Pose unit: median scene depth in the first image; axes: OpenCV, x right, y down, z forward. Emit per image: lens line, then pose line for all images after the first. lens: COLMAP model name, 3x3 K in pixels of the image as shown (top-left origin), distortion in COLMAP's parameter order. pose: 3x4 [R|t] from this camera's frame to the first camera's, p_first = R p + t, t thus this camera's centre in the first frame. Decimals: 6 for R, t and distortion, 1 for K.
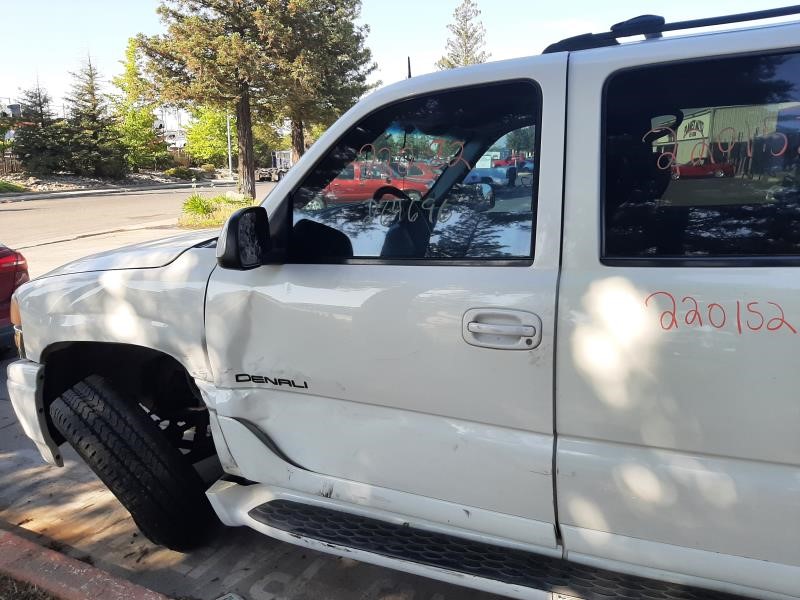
lens RADIAL K [[648.9, 0, 390.0], [0, 648.9, 300.2], [0, 0, 1]] dist [0.037198, -0.098455]
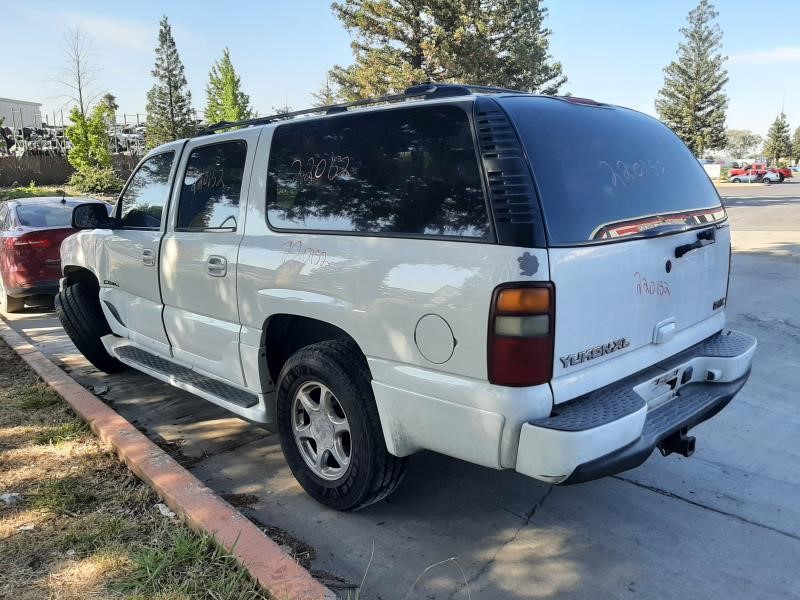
lens RADIAL K [[648.9, 0, 390.0], [0, 648.9, 300.2], [0, 0, 1]] dist [0.037198, -0.098455]
pose [[0.931841, 0.074663, -0.355101, 0.174201], [-0.078881, 0.996881, 0.002608, 0.012728], [0.354188, 0.025580, 0.934824, -0.083526]]
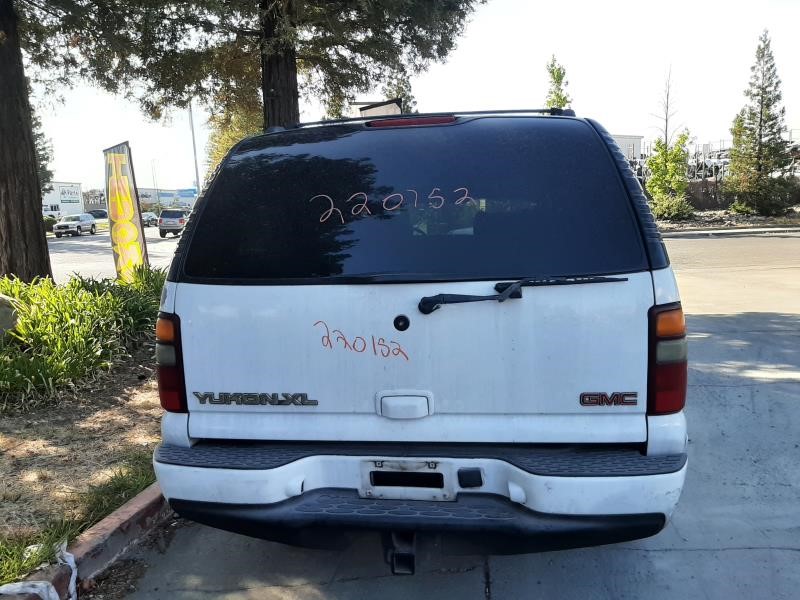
lens RADIAL K [[658.7, 0, 400.2], [0, 658.7, 301.9], [0, 0, 1]] dist [0.035571, -0.105092]
pose [[0.276229, 0.129491, -0.952329, 0.328784], [-0.167441, 0.982212, 0.084987, -0.021293], [0.946394, 0.135983, 0.292998, 0.083473]]
